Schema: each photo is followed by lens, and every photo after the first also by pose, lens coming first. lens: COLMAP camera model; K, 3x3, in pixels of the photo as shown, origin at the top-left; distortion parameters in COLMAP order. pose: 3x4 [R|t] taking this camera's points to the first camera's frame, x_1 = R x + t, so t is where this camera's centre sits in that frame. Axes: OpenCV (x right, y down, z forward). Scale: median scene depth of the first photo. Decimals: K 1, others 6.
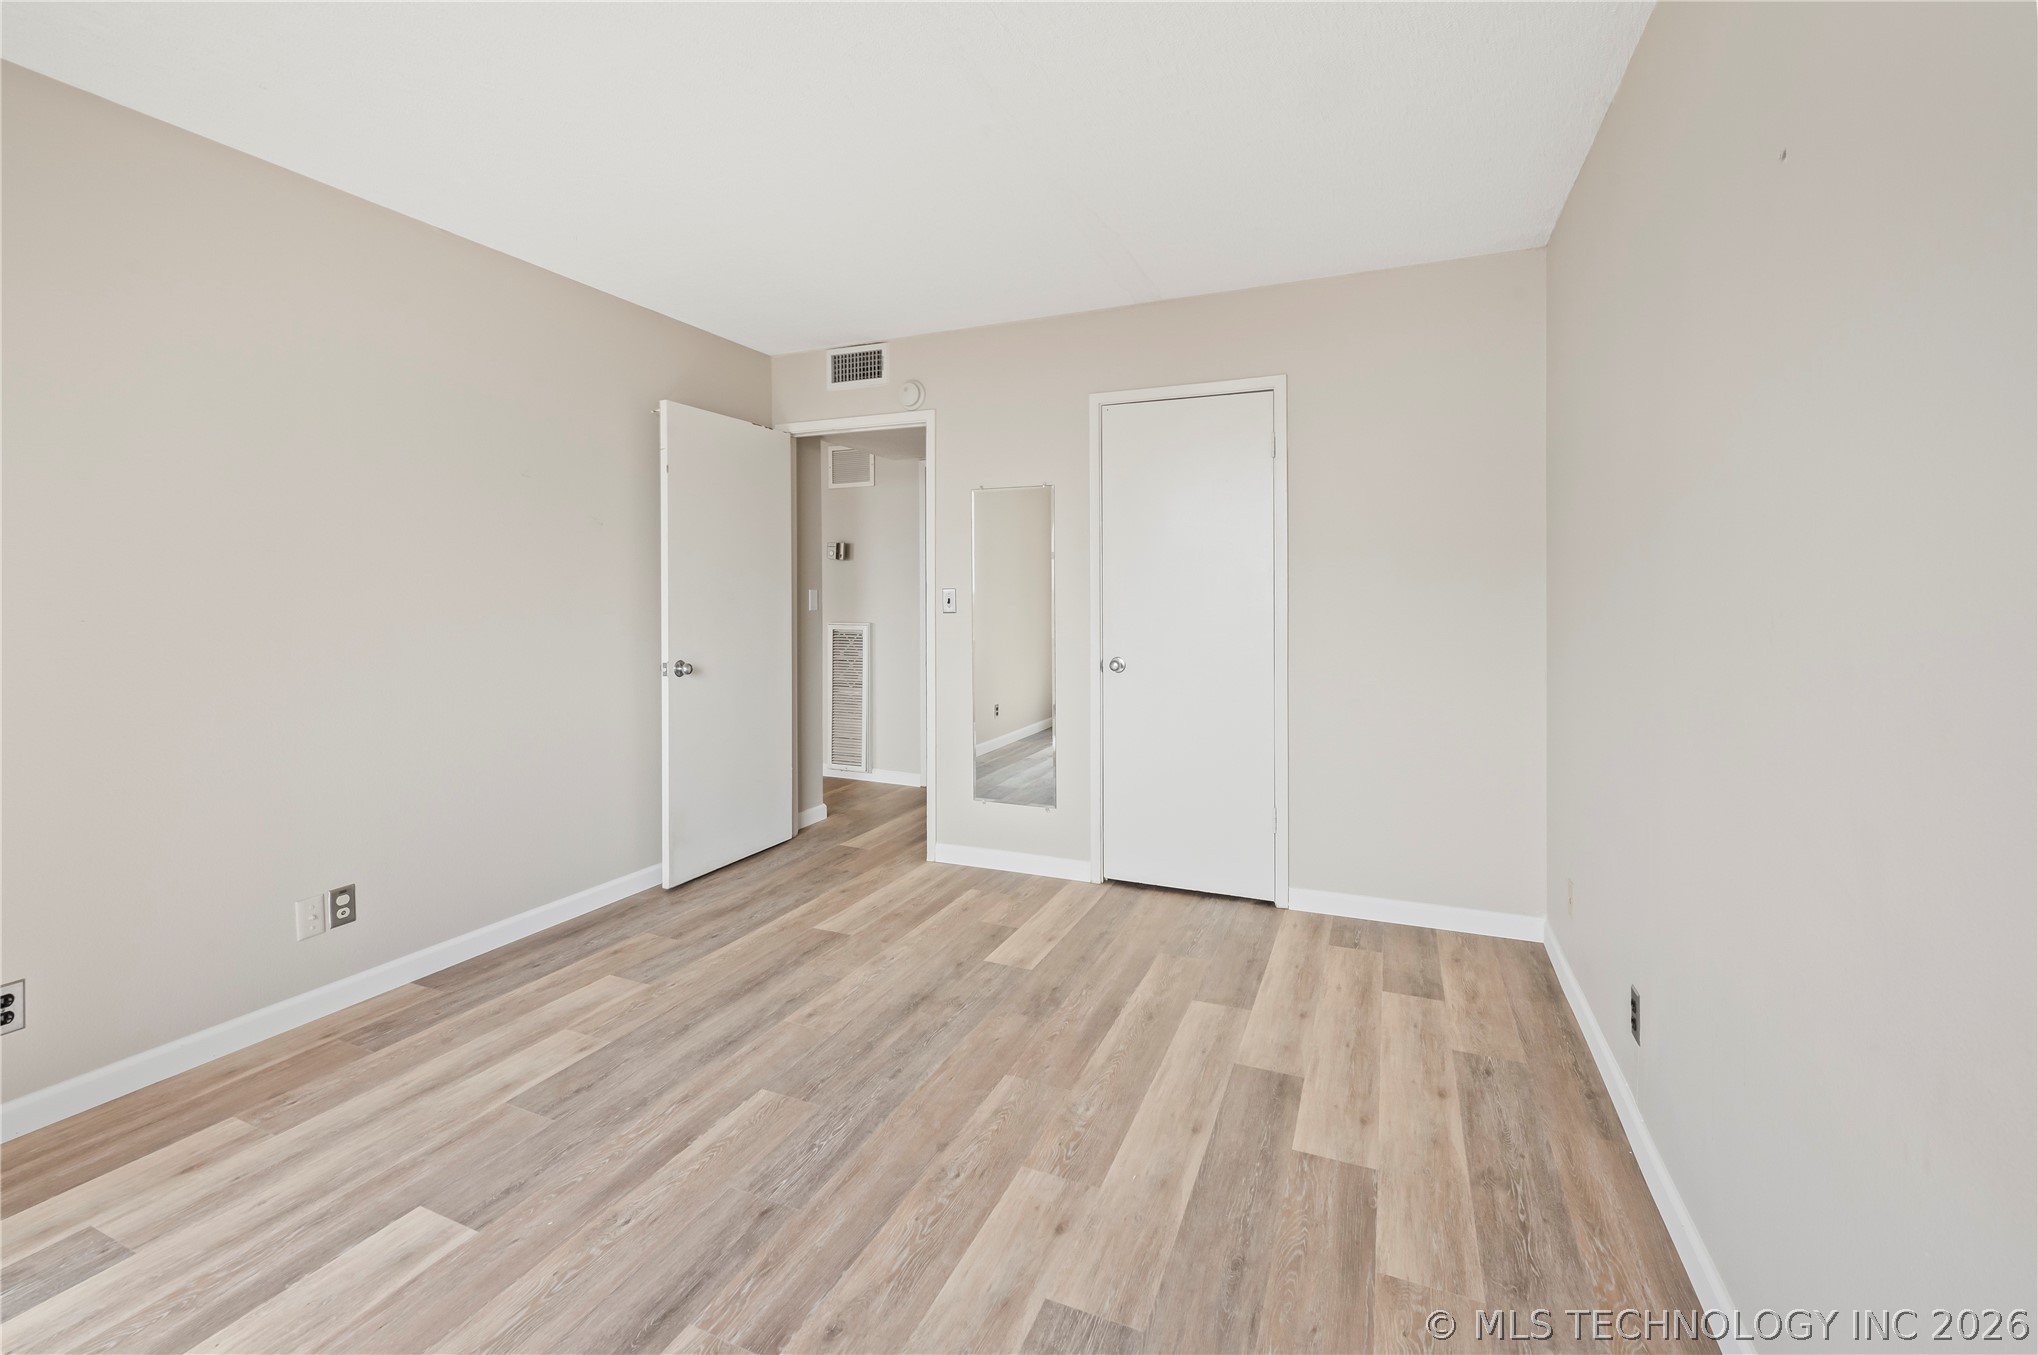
lens RADIAL K [[850.5, 0, 997.1], [0, 850.5, 614.6], [0, 0, 1]] dist [-0.002212, 0.000603]
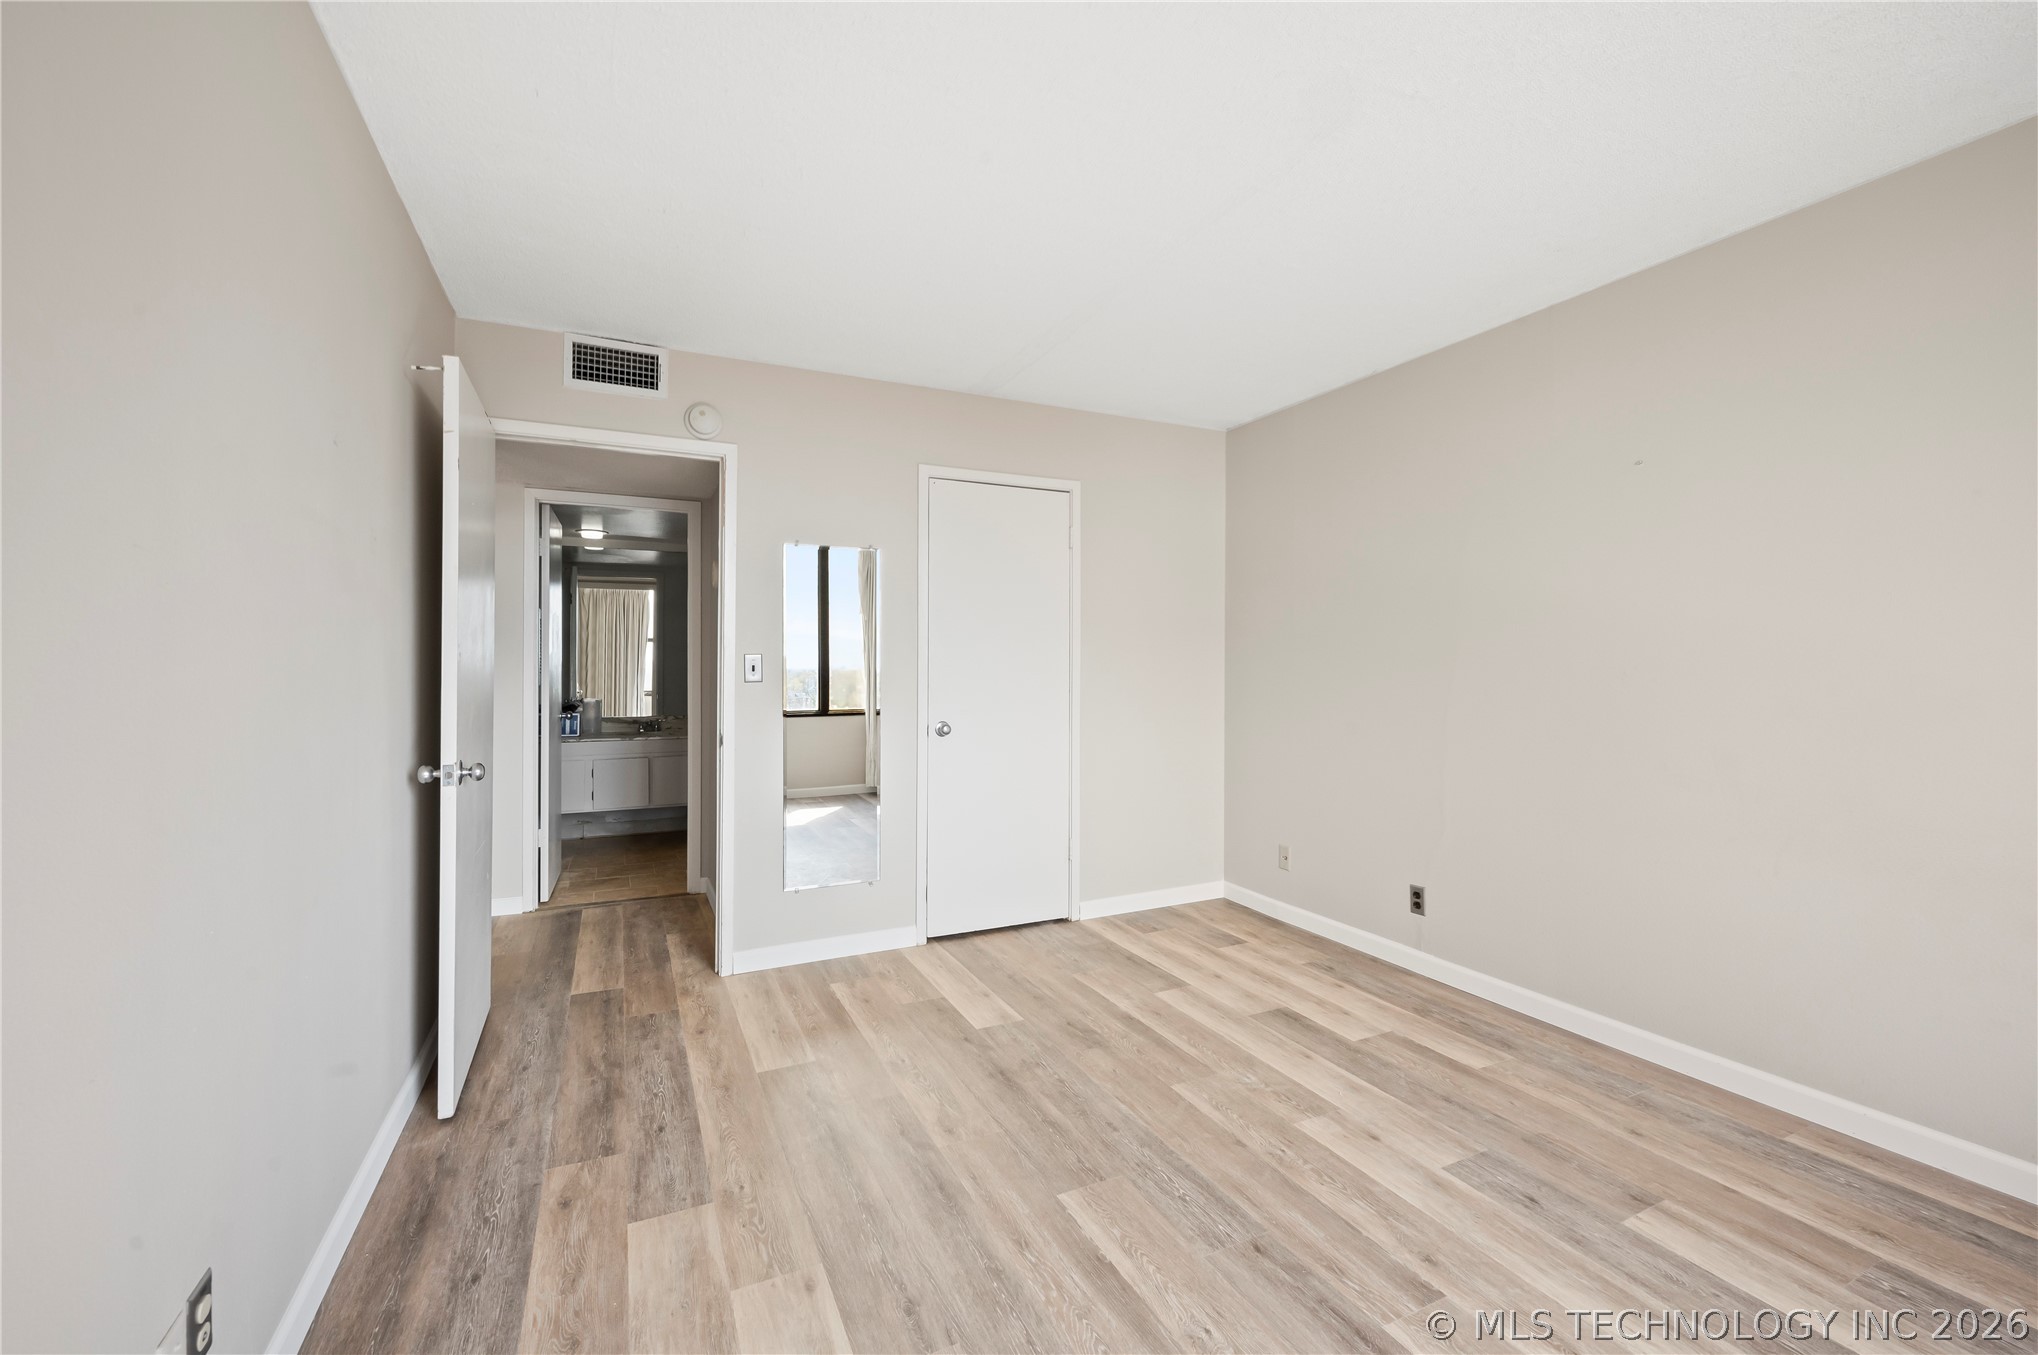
lens RADIAL K [[850.5, 0, 1014.3], [0, 850.5, 675.2], [0, 0, 1]] dist [-0.002212, 0.000603]
pose [[0.650629, -0.007509, 0.759358, -0.912951], [0.017275, 0.999839, -0.004915, 0.000402], [-0.759199, 0.016316, 0.650654, 0.391772]]
